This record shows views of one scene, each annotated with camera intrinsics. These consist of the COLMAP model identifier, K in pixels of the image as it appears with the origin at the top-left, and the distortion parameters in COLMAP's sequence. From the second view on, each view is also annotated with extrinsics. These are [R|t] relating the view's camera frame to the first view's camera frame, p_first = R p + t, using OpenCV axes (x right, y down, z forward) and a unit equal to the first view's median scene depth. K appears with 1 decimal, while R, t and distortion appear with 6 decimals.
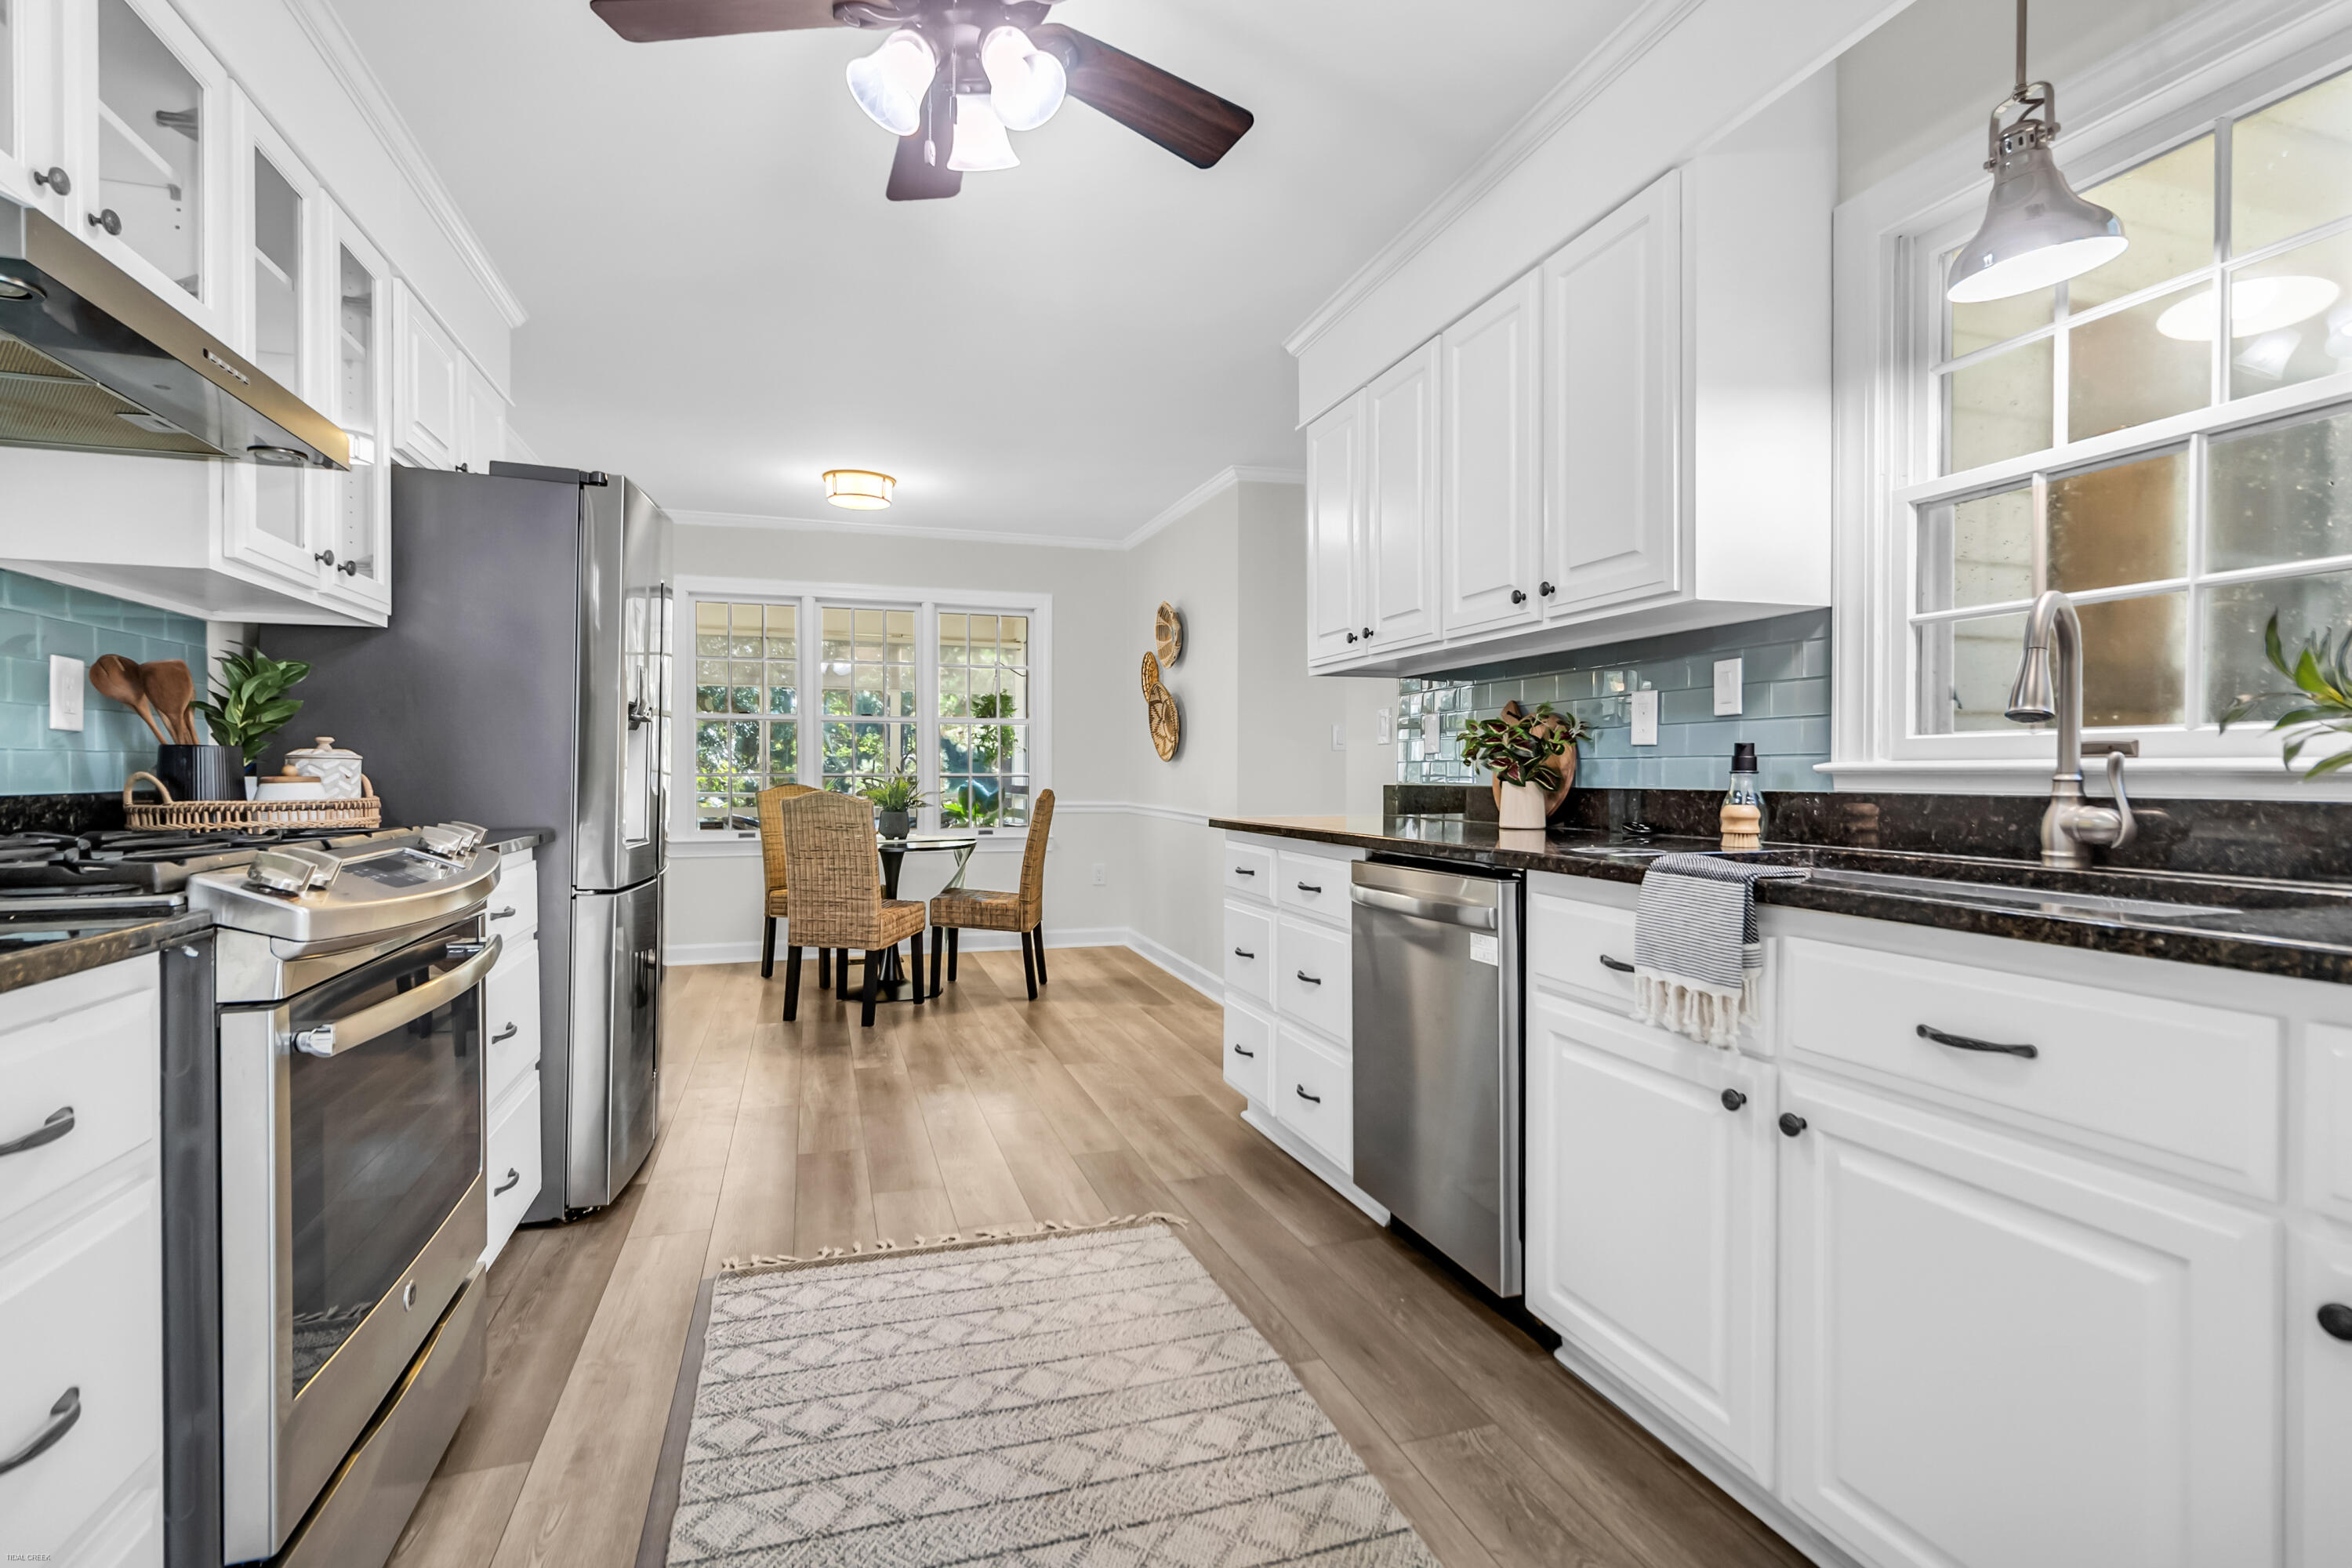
lens RADIAL K [[1103.0, 0, 1176.0], [0, 1103.0, 784.0], [0, 0, 1]] dist [0.001042, 0.000813]
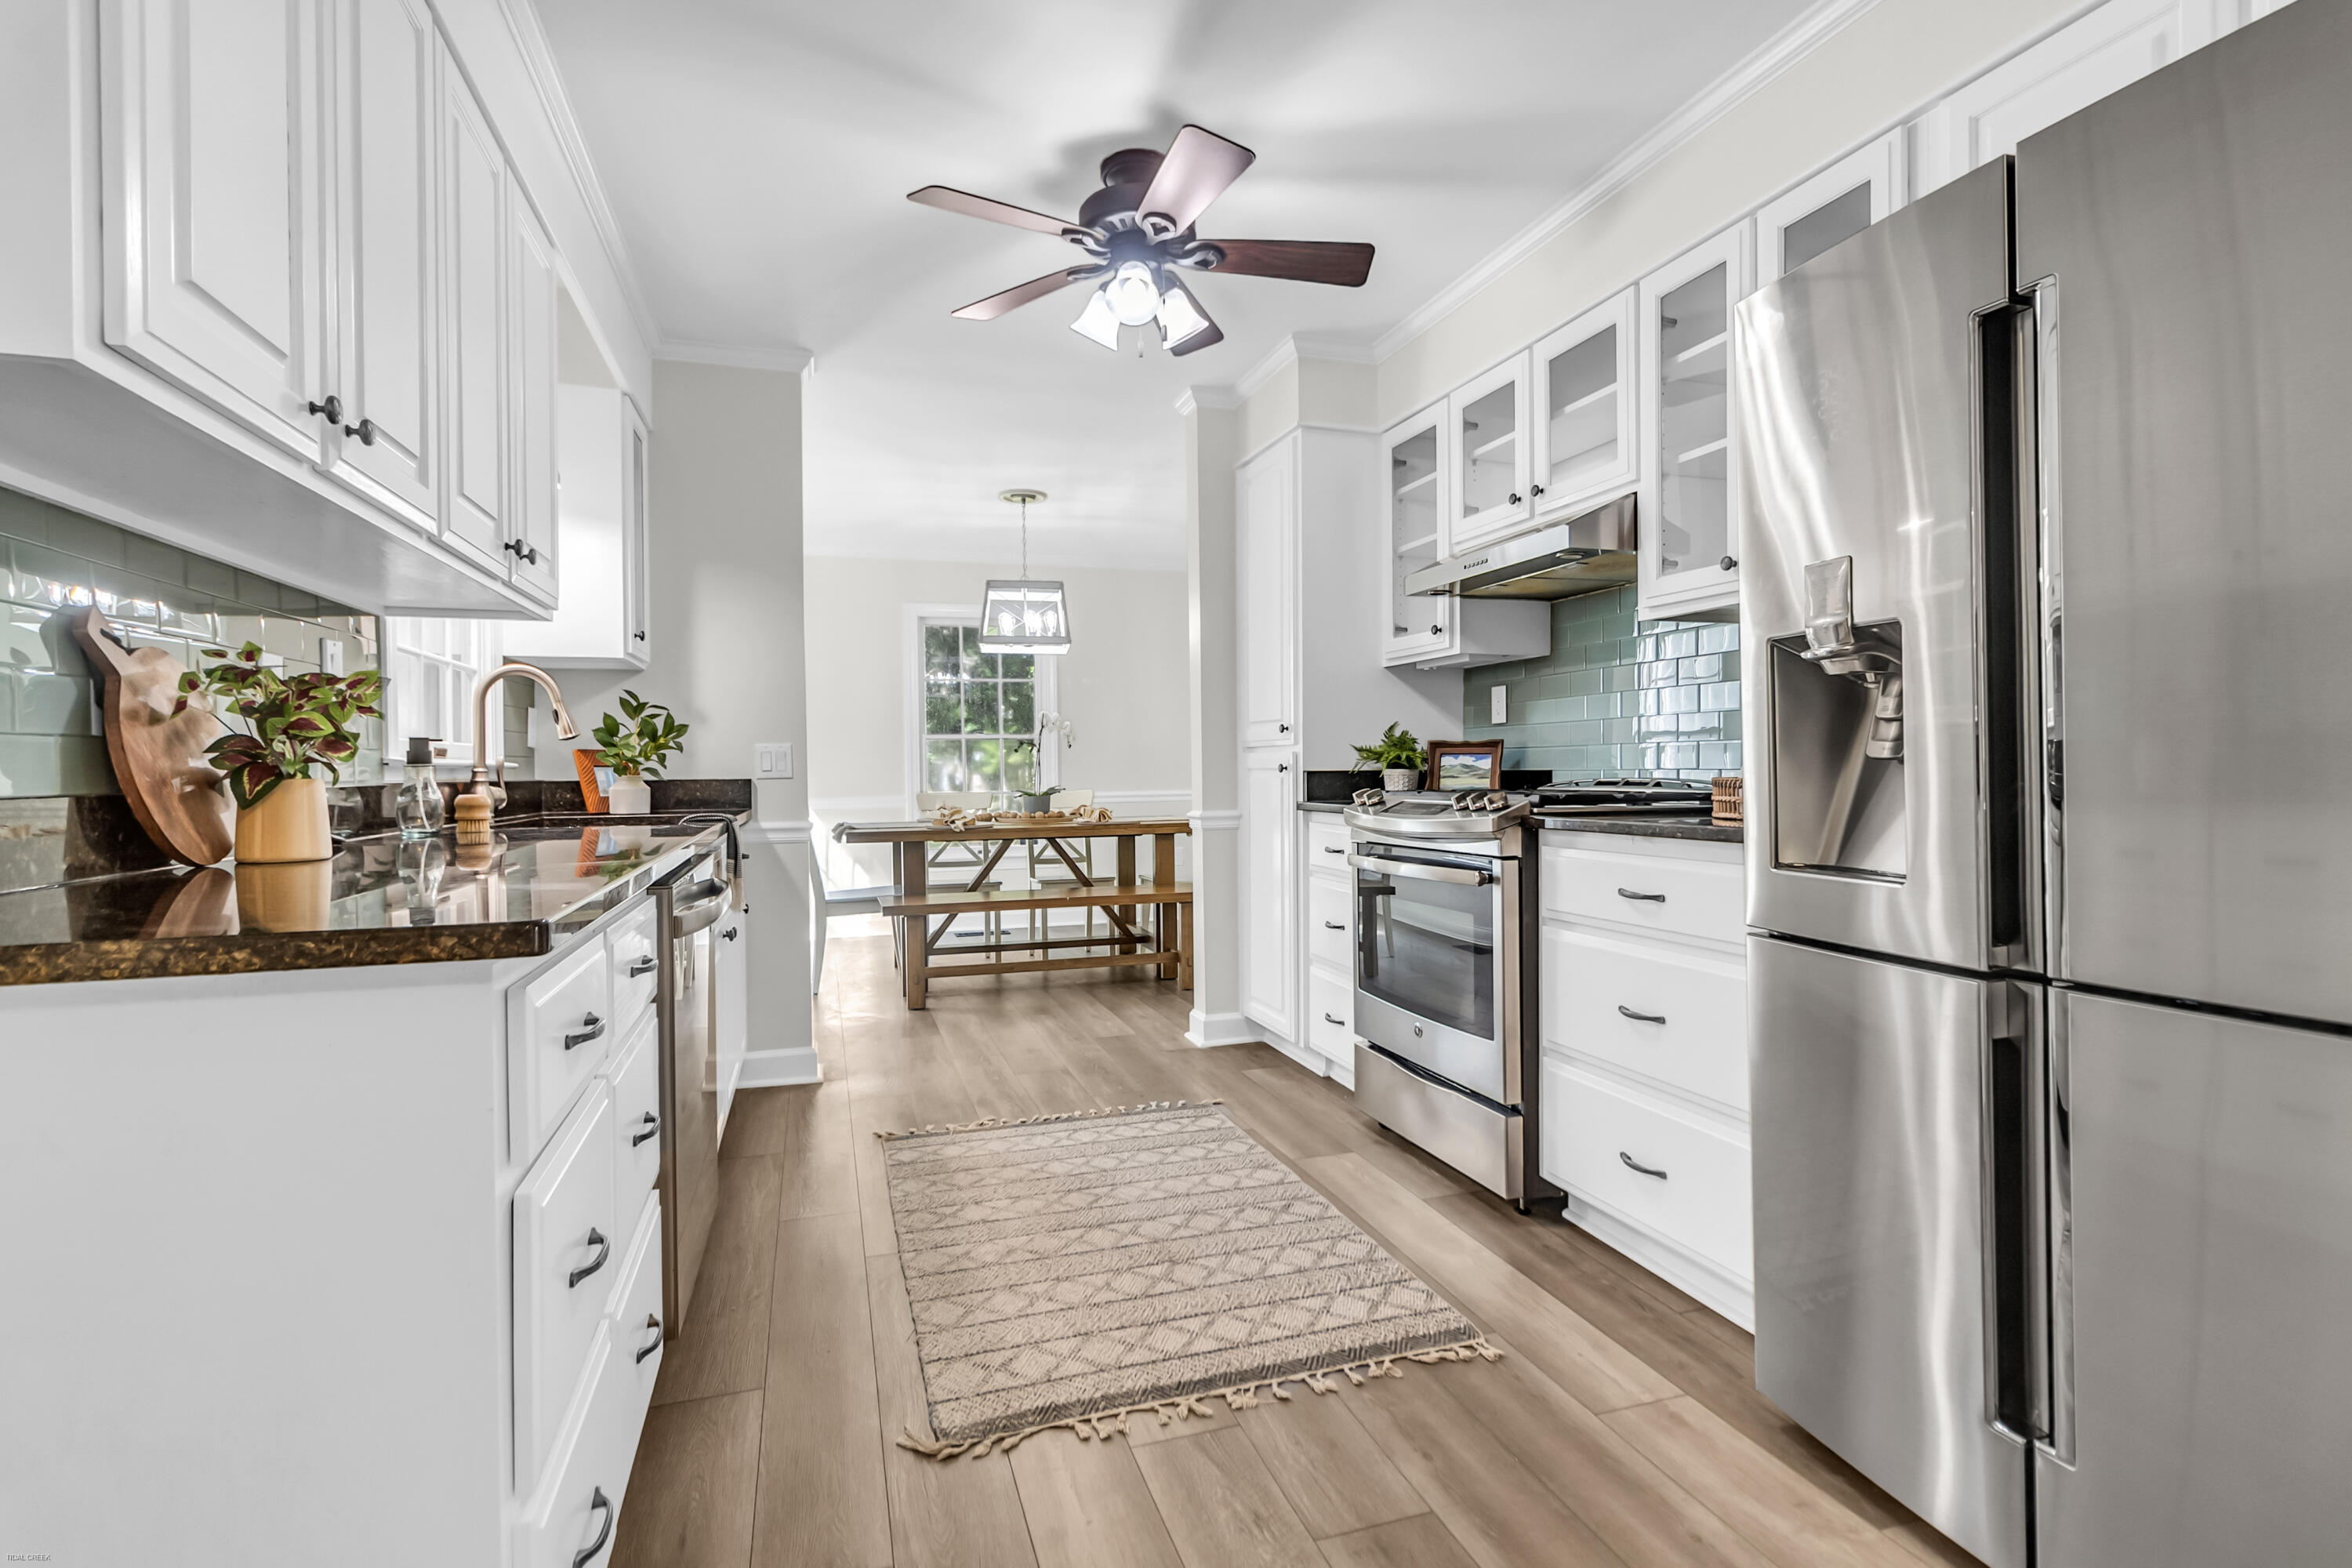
lens RADIAL K [[1142.0, 0, 1172.4], [0, 1142.0, 766.9], [0, 0, 1]] dist [-0.000048, 0.000139]
pose [[-0.999840, 0.009635, 0.015039, -0.213665], [0.009776, 0.999909, 0.009338, -0.013045], [-0.014947, 0.009483, -0.999843, 2.139497]]
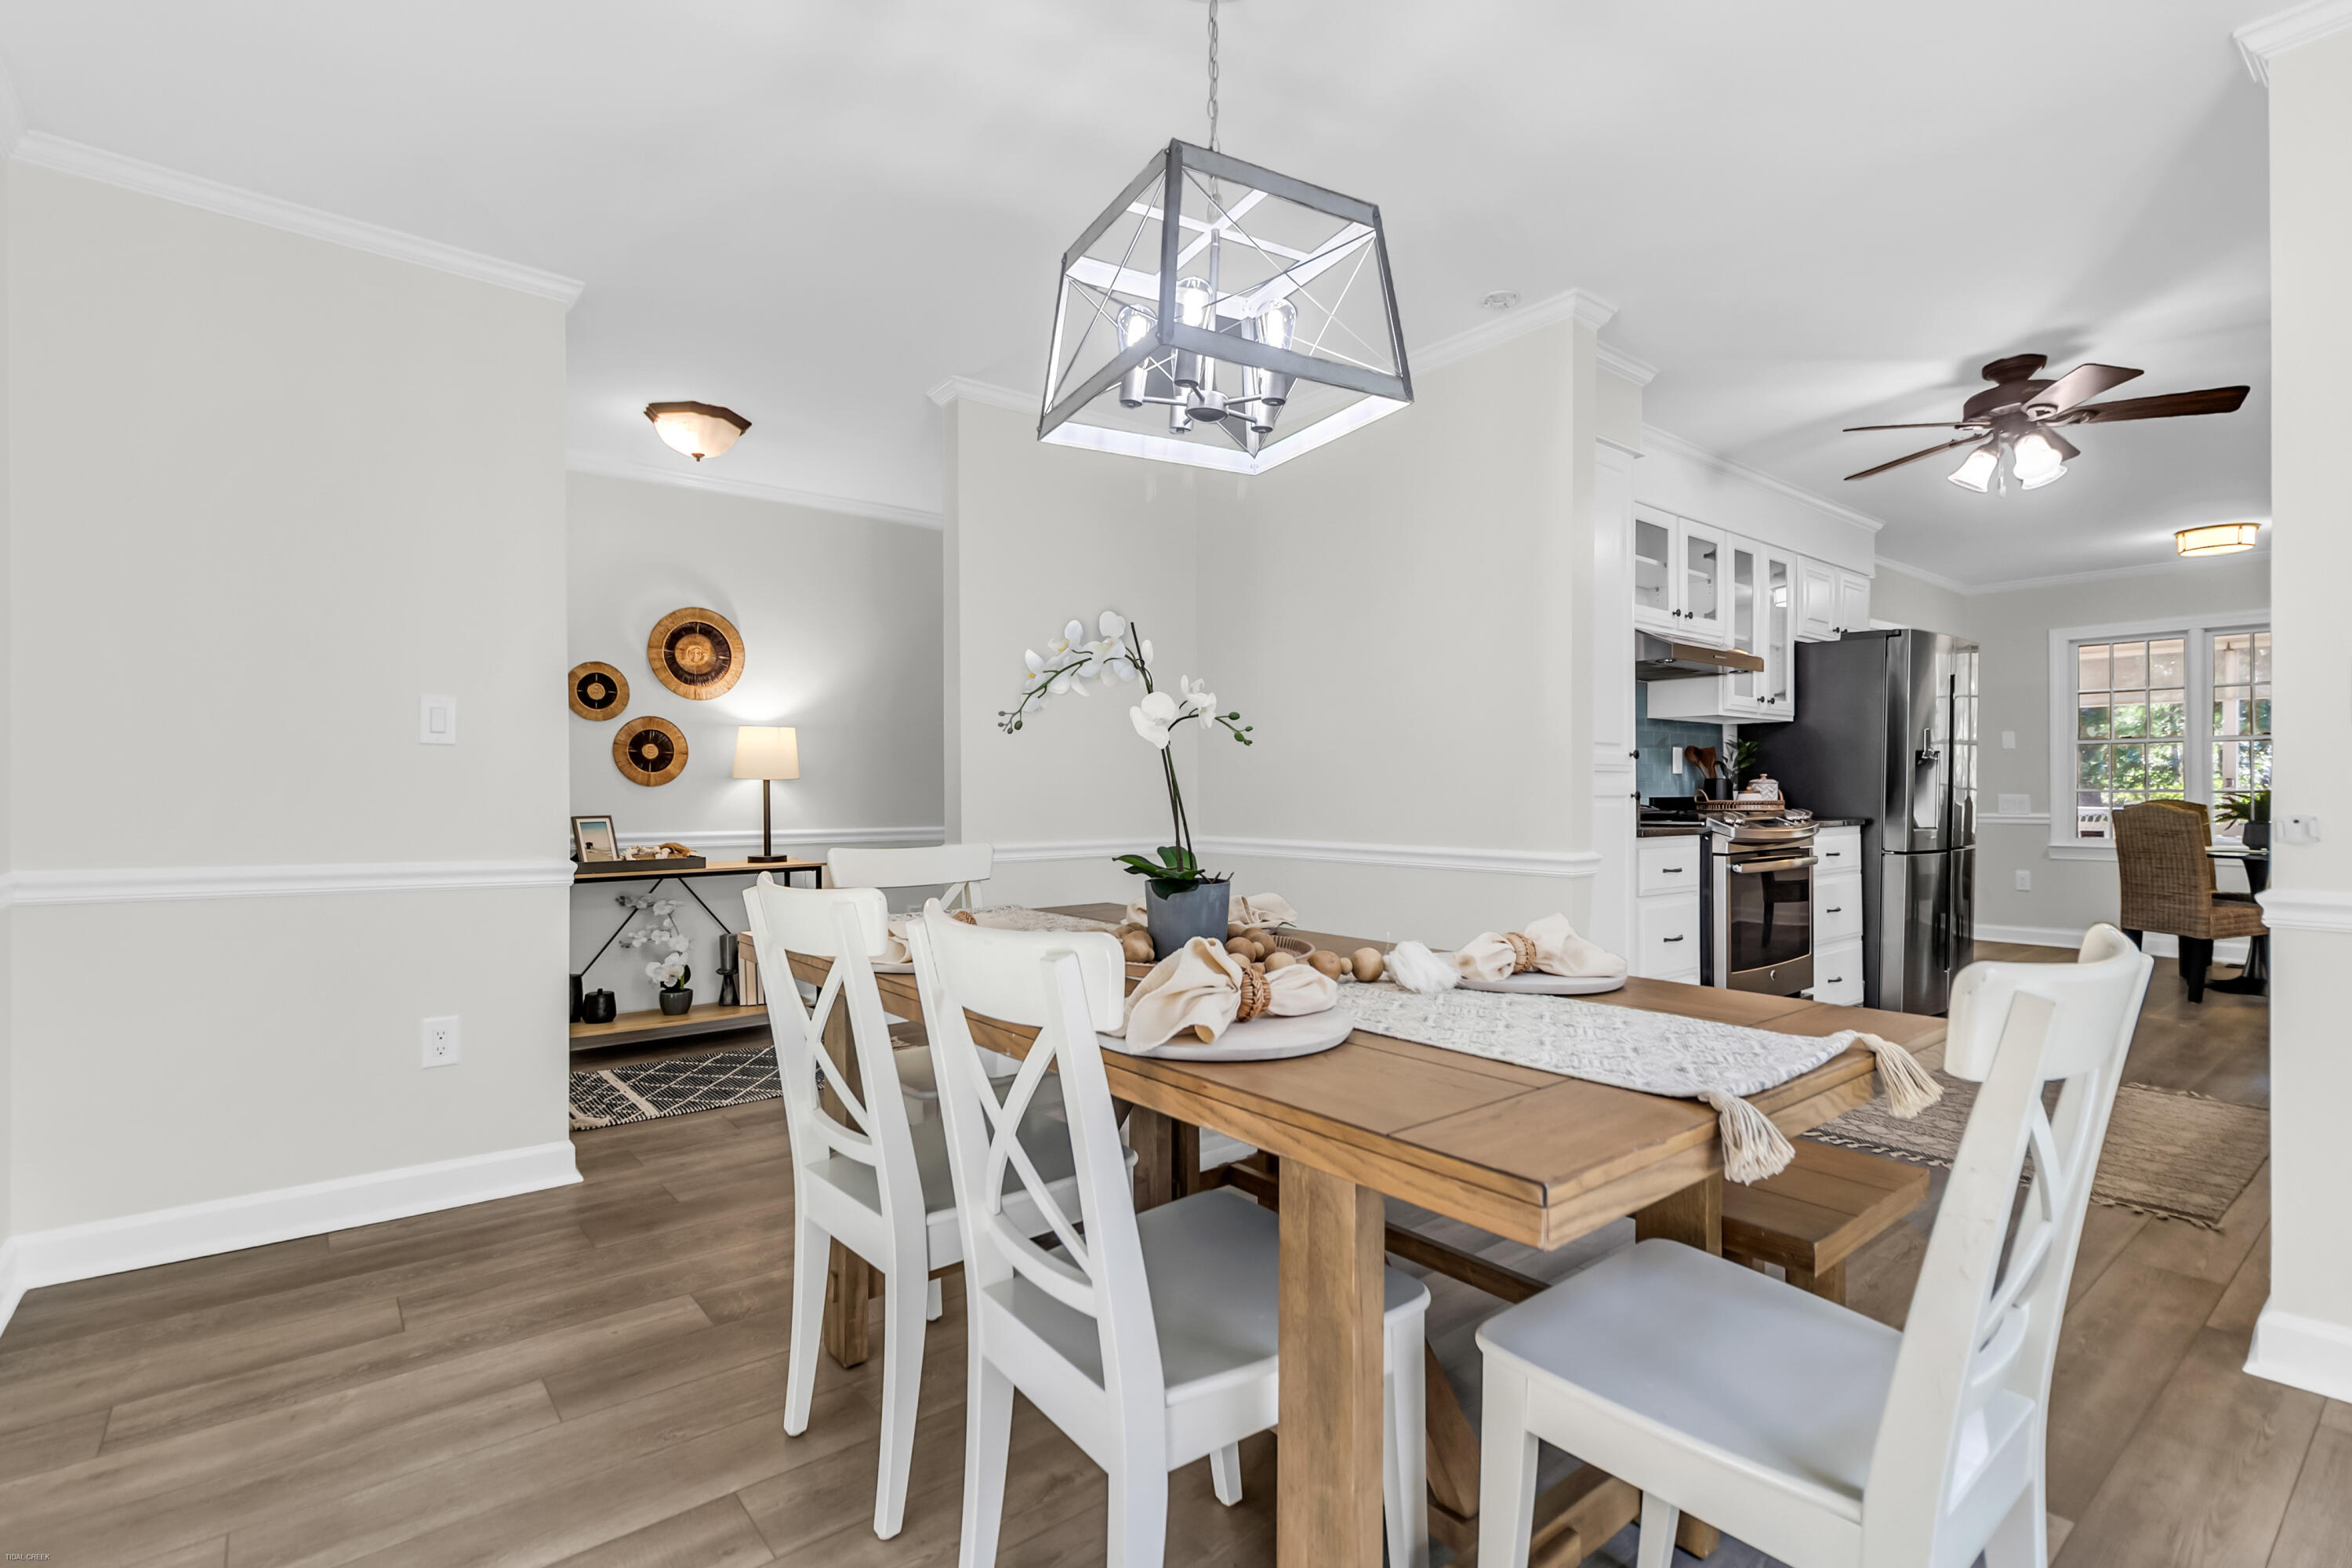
lens RADIAL K [[1103.0, 0, 1176.0], [0, 1103.0, 784.0], [0, 0, 1]] dist [0.001042, 0.000813]
pose [[0.356547, -0.006301, -0.934256, 0.992814], [-0.008240, 0.999917, -0.009888, 0.012255], [0.934241, 0.011224, 0.356466, -1.019138]]
